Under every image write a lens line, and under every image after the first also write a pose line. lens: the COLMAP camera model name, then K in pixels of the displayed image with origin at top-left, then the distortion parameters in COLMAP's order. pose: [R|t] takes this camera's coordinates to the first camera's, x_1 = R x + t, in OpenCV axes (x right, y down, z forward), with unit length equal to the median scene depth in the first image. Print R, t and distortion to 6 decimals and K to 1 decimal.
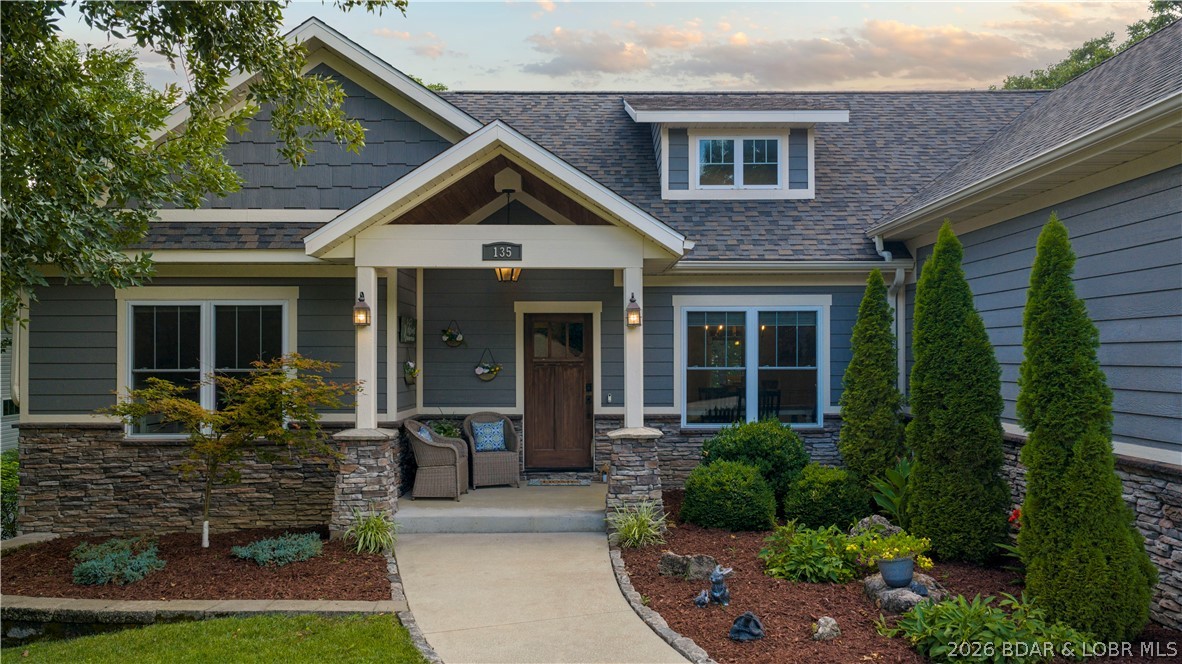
lens RADIAL K [[981.8, 0, 591.0], [0, 981.8, 332.0], [0, 0, 1]] dist [0.027346, -0.010837]
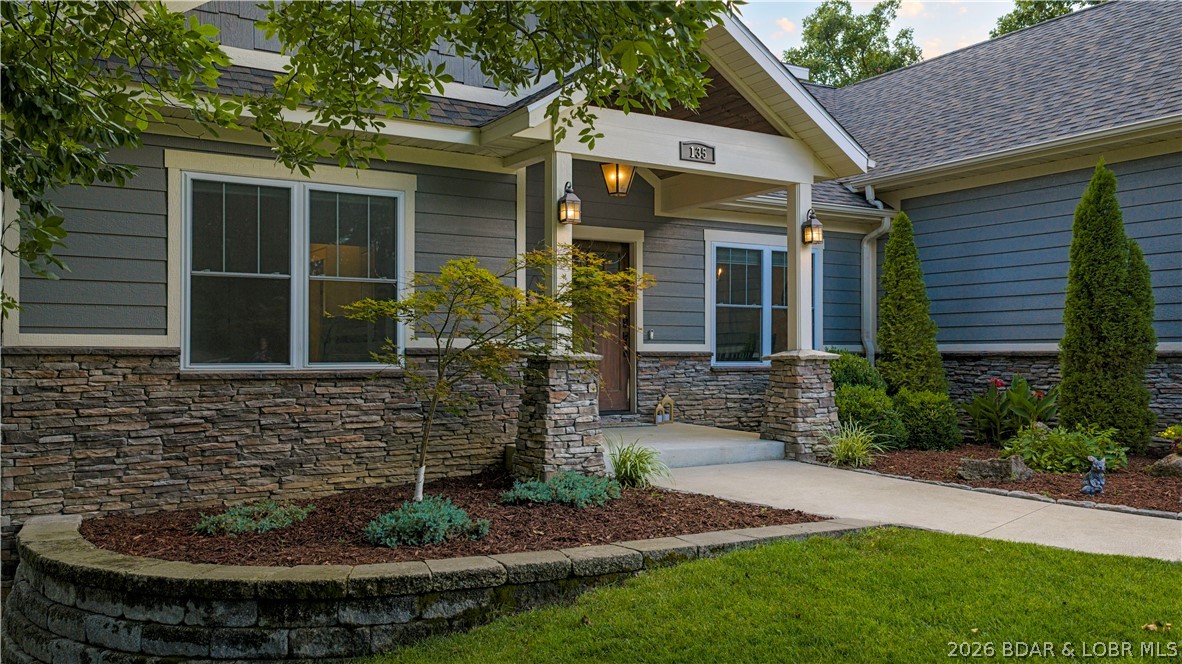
lens RADIAL K [[991.0, 0, 591.0], [0, 991.0, 332.0], [0, 0, 1]] dist [0.015607, -0.029961]
pose [[0.851435, 0.015292, 0.524237, -0.592863], [-0.013974, 0.999881, -0.006471, 0.081865], [-0.524274, -0.001816, 0.851548, 0.259230]]
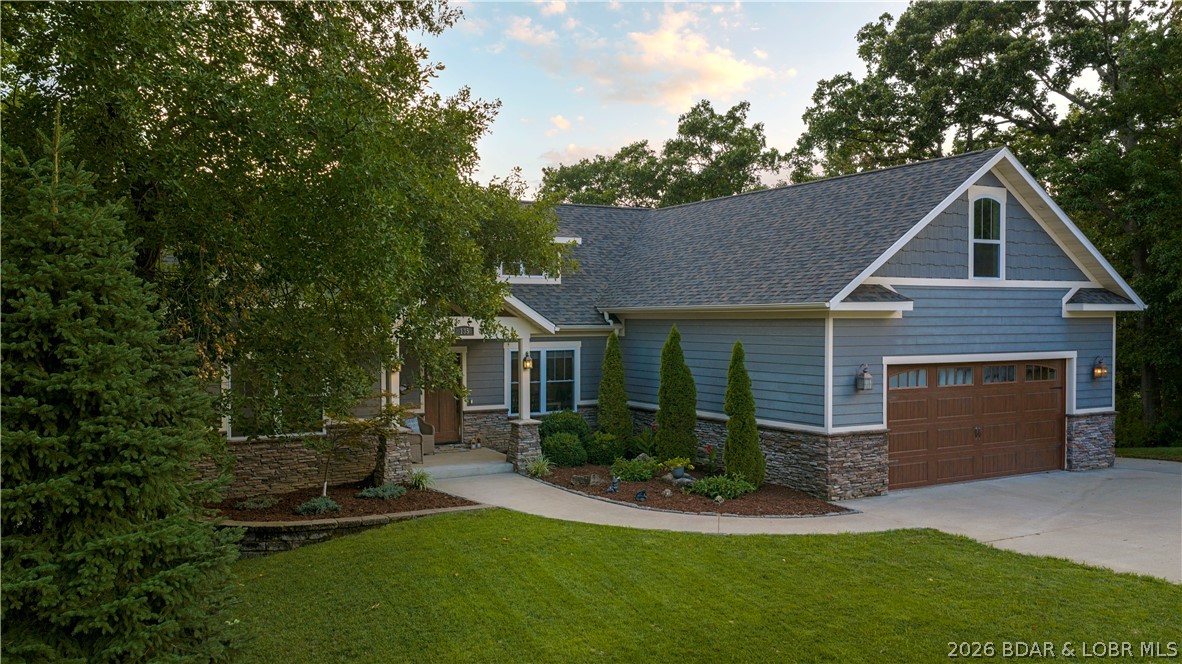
lens RADIAL K [[991.0, 0, 591.0], [0, 991.0, 332.0], [0, 0, 1]] dist [0.015607, -0.029961]
pose [[0.866569, -0.006706, 0.499012, -0.771952], [-0.011383, 0.999384, 0.033197, -0.134153], [-0.498927, -0.034448, 0.865959, -0.728309]]
